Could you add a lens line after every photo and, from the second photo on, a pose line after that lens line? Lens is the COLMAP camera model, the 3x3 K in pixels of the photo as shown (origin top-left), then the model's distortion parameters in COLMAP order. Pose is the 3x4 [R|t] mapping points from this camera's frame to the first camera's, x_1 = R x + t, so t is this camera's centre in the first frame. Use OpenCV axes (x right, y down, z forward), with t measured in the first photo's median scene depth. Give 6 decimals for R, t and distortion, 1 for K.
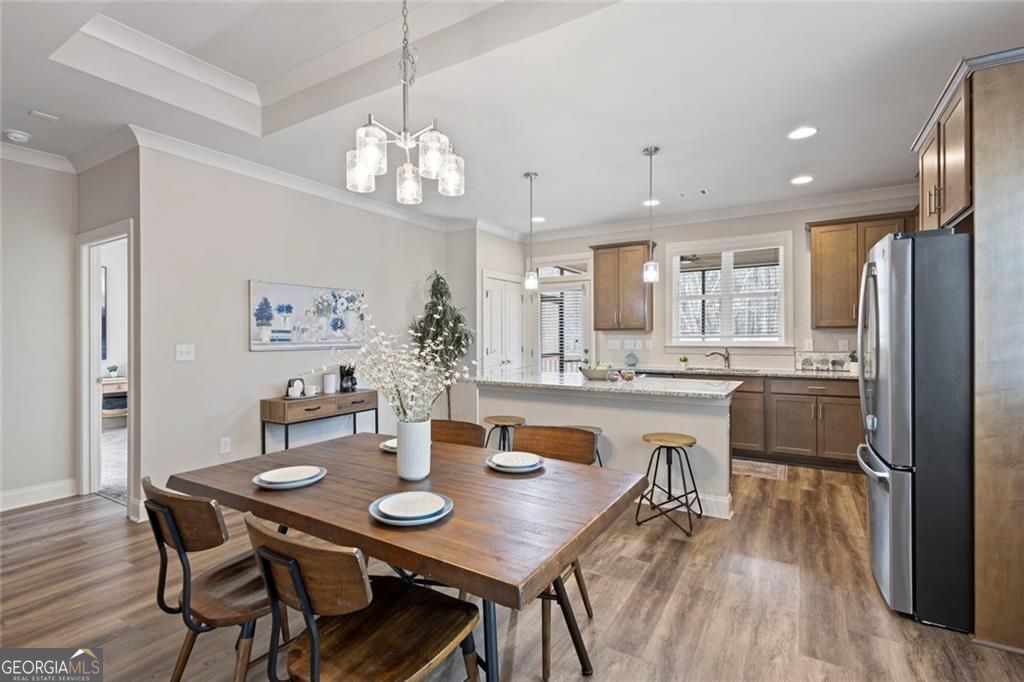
lens RADIAL K [[471.4, 0, 514.6], [0, 471.4, 328.2], [0, 0, 1]] dist [0.009233, -0.000921]
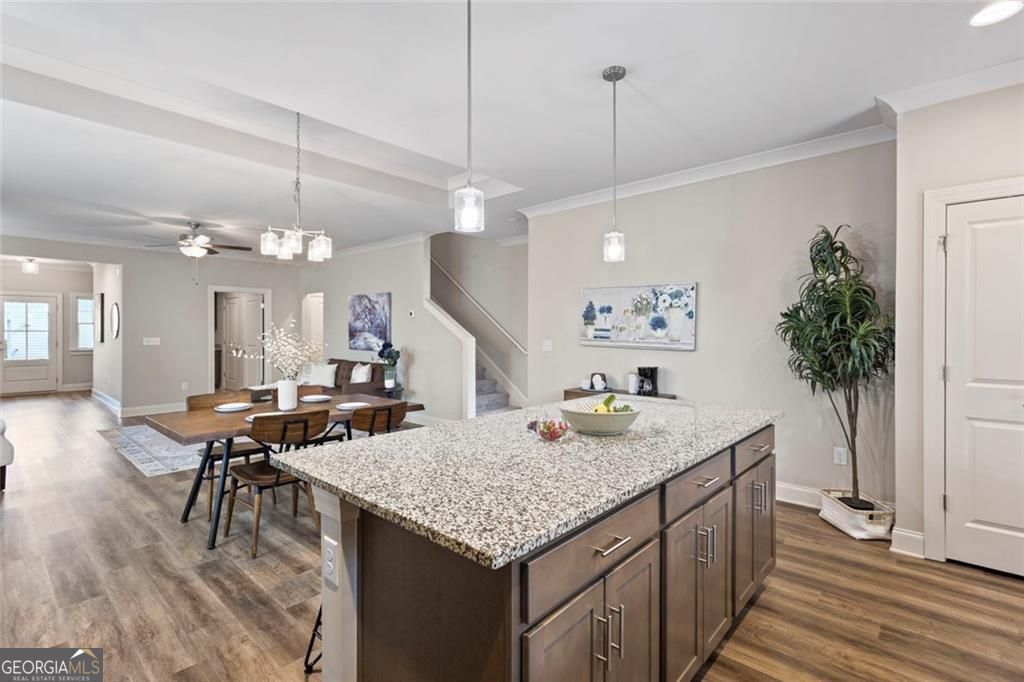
lens RADIAL K [[471.4, 0, 512.3], [0, 471.4, 330.3], [0, 0, 1]] dist [0.009233, -0.000921]
pose [[-0.176335, 0.002914, -0.984326, 0.595707], [-0.000992, 0.999995, 0.003138, 0.003434], [0.984330, 0.001530, -0.176331, 0.886542]]
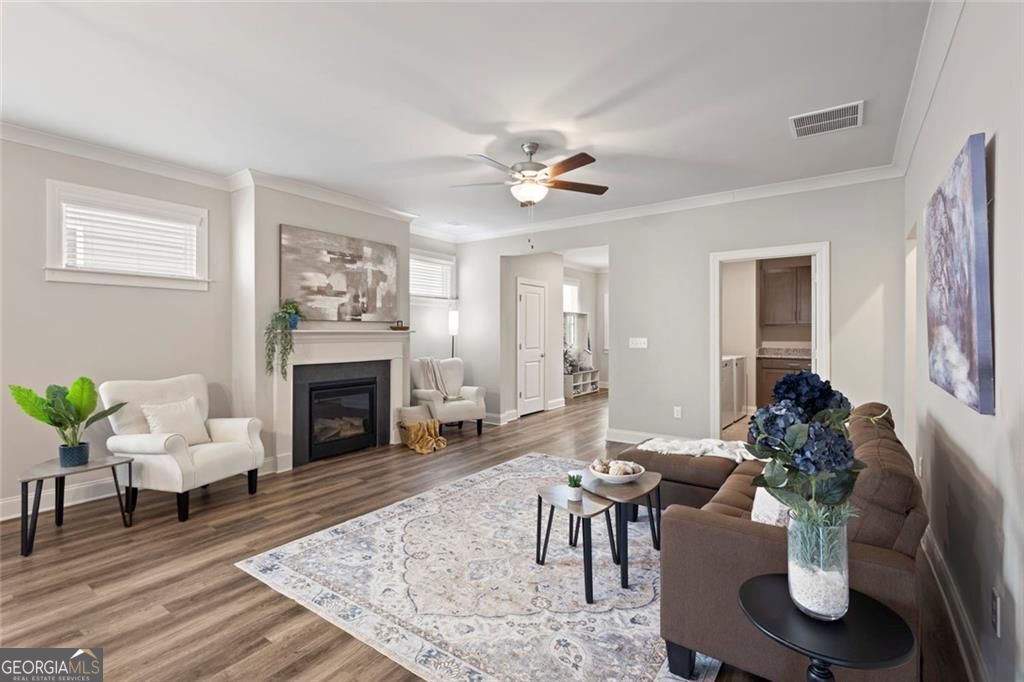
lens RADIAL K [[471.4, 0, 514.4], [0, 471.4, 335.3], [0, 0, 1]] dist [0.009233, -0.000921]
pose [[-0.997445, 0.004943, 0.071270, -0.564842], [0.005264, 0.999977, 0.004313, 0.021685], [-0.071247, 0.004677, -0.997448, 0.566352]]
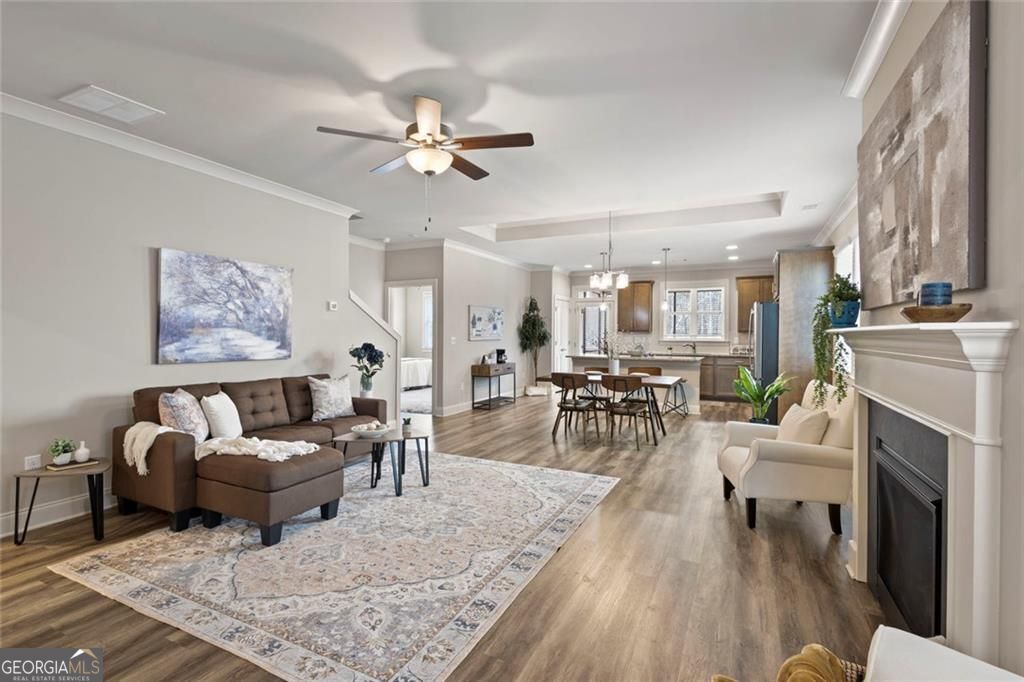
lens RADIAL K [[471.4, 0, 518.2], [0, 471.4, 340.9], [0, 0, 1]] dist [0.009233, -0.000921]
pose [[0.994358, 0.008299, 0.105754, -0.481817], [-0.009739, 0.999867, 0.013111, 0.022581], [-0.105631, -0.014067, 0.994306, -0.849574]]
